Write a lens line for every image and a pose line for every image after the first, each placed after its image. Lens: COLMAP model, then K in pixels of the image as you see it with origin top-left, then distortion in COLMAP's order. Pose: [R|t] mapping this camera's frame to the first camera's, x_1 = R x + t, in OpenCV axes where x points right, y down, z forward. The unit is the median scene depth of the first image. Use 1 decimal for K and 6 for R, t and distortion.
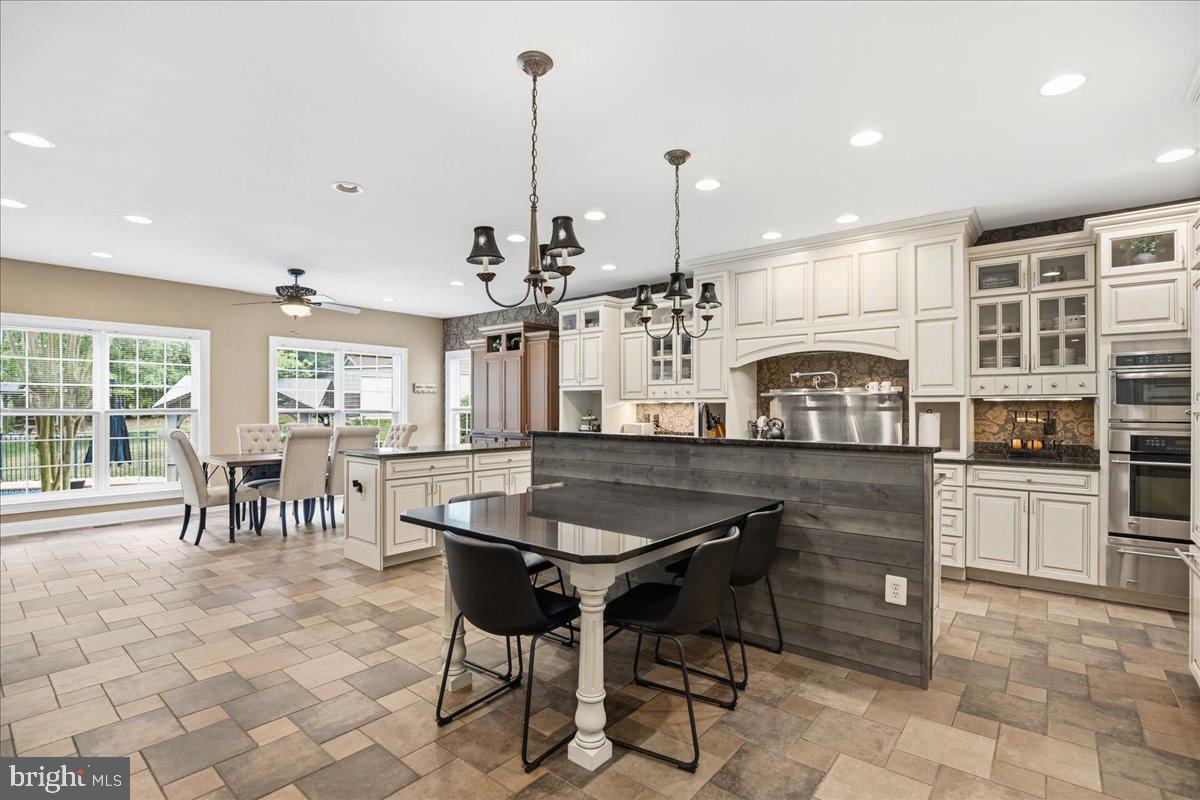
lens RADIAL K [[557.9, 0, 598.7], [0, 557.9, 407.9], [0, 0, 1]] dist [-0.044767, 0.007201]
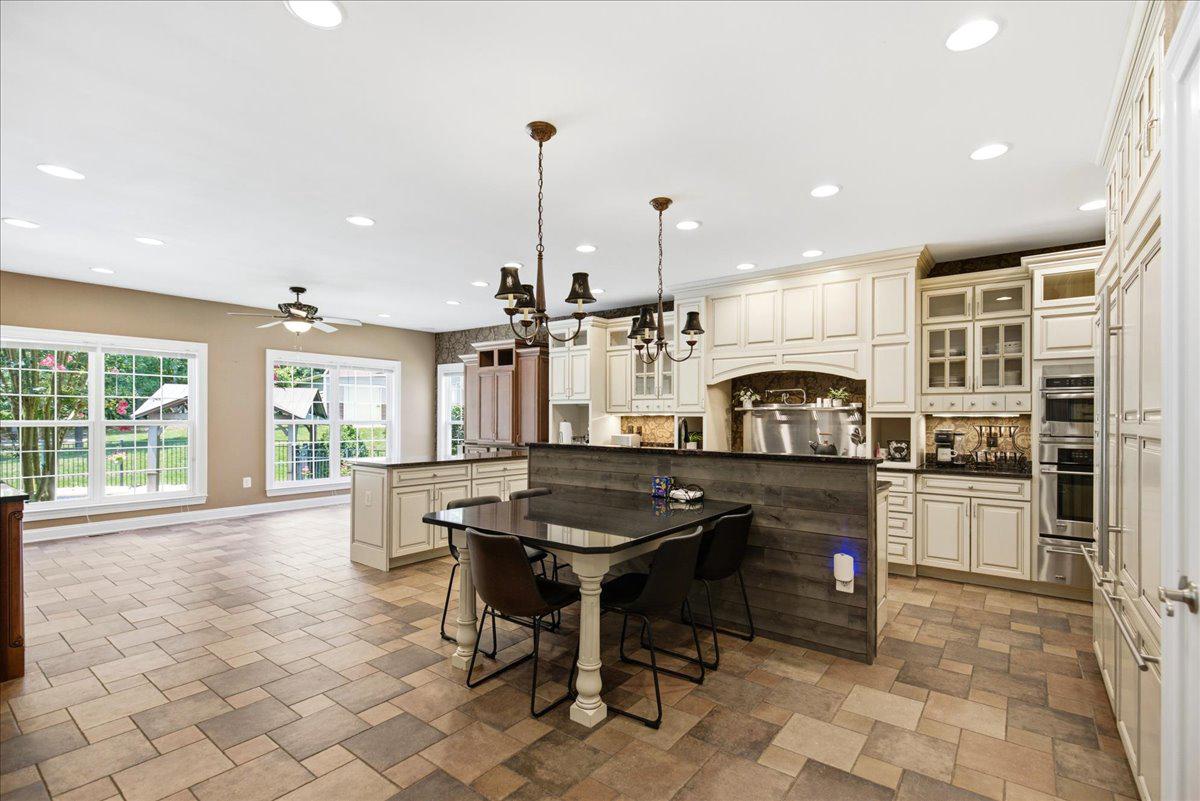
lens RADIAL K [[552.4, 0, 601.1], [0, 552.4, 417.0], [0, 0, 1]] dist [-0.001114, -0.010611]
pose [[0.999268, 0.003114, 0.038139, -0.020759], [-0.003159, 0.999994, 0.001124, -0.013316], [-0.038135, -0.001244, 0.999272, -0.120526]]
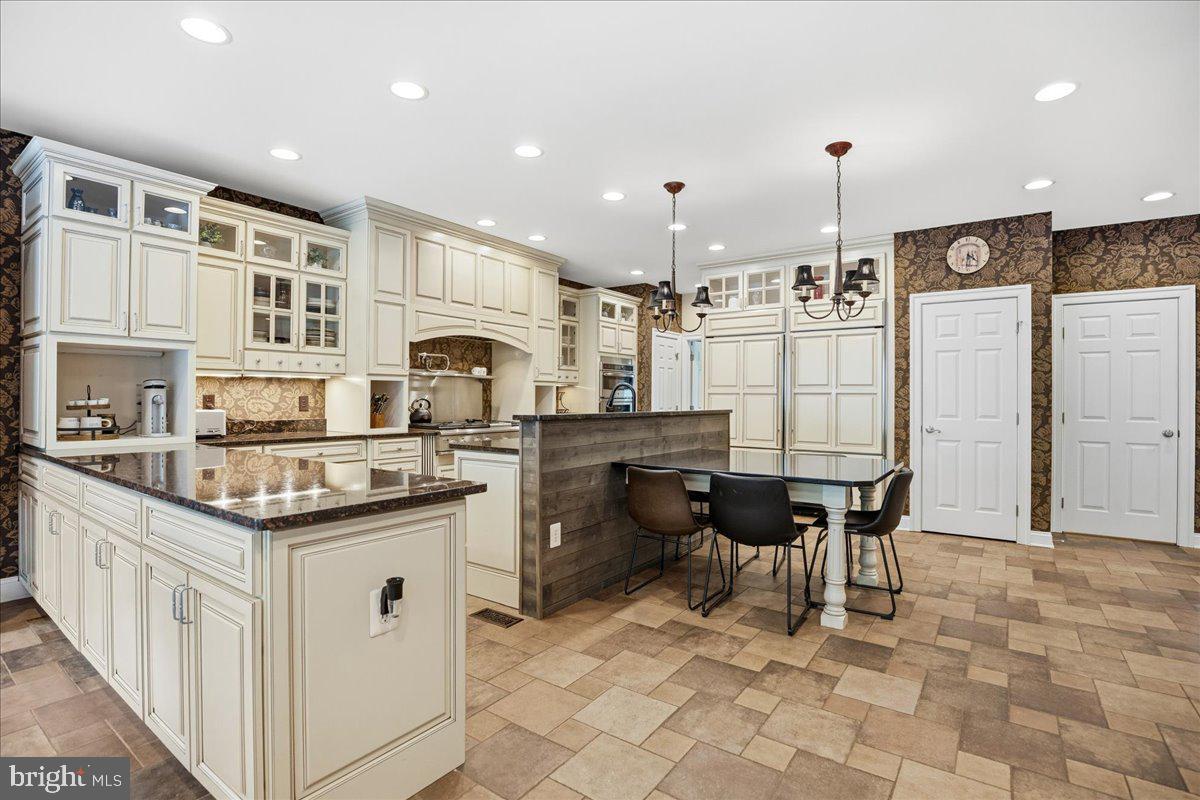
lens RADIAL K [[569.4, 0, 601.3], [0, 569.4, 393.8], [0, 0, 1]] dist [-0.039103, 0.000139]
pose [[-0.070428, 0.004657, 0.997506, -1.025974], [-0.007534, 0.999958, -0.005200, 0.019790], [-0.997488, -0.007881, -0.070390, 1.147662]]
